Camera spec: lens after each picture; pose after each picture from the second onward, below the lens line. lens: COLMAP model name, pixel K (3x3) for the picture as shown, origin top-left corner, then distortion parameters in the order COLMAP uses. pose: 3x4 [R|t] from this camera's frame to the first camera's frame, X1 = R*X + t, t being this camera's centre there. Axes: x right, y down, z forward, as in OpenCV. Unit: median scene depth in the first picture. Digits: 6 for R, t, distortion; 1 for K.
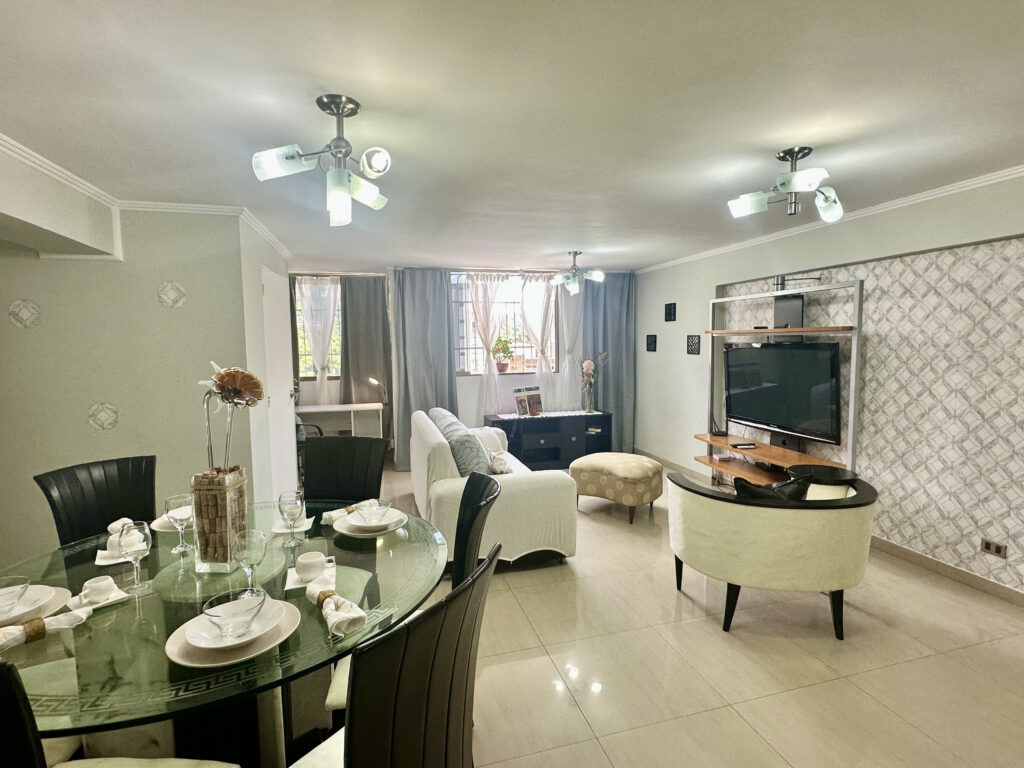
lens RADIAL K [[501.6, 0, 512.0], [0, 501.6, 384.0], [0, 0, 1]] dist [0.000817, -0.001218]
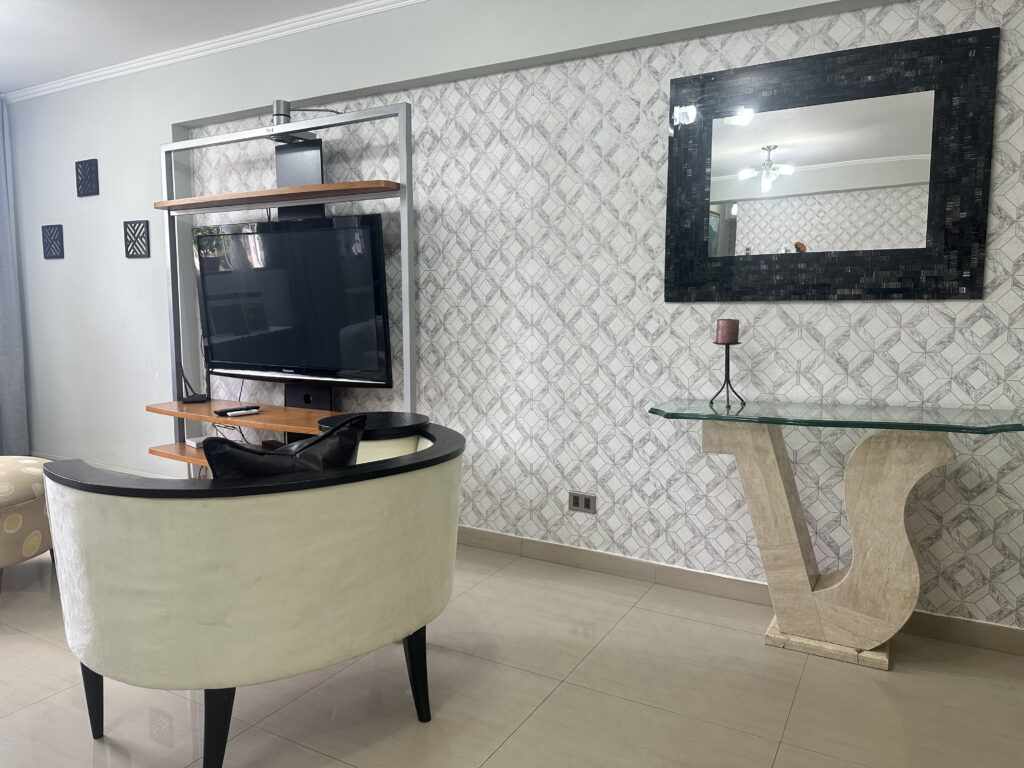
lens RADIAL K [[713.2, 0, 512.0], [0, 713.2, 384.0], [0, 0, 1]] dist [0.134321, -0.209206]
pose [[0.709308, -0.060395, 0.702306, 0.158313], [0.048024, 0.998148, 0.037334, 0.102555], [-0.703261, 0.007246, 0.710895, 0.303007]]
